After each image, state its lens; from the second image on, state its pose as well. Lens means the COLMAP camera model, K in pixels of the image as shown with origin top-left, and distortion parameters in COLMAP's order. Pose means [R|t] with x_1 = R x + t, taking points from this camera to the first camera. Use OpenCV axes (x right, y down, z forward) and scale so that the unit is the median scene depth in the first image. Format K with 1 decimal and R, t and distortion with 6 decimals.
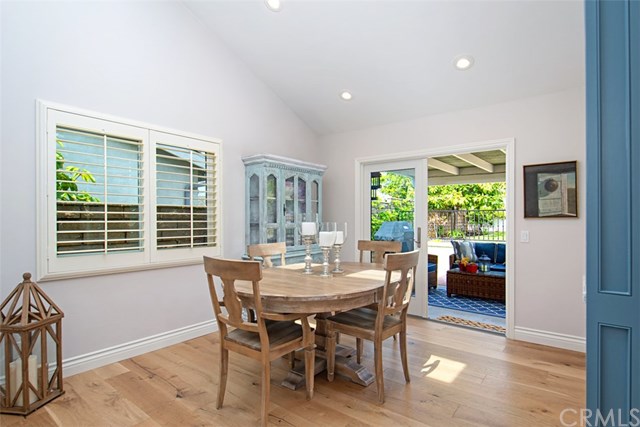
lens RADIAL K [[327.3, 0, 319.2], [0, 327.3, 215.7], [0, 0, 1]] dist [0.000999, 0.000223]
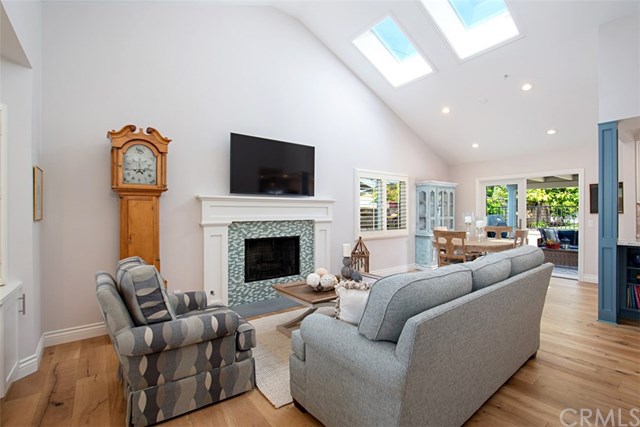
lens RADIAL K [[282.8, 0, 319.5], [0, 282.8, 215.8], [0, 0, 1]] dist [-0.018426, 0.000057]
pose [[0.965826, -0.005712, -0.259127, -0.297059], [0.011041, 0.999756, 0.019115, -0.018353], [0.258955, -0.021323, 0.965654, -0.615657]]
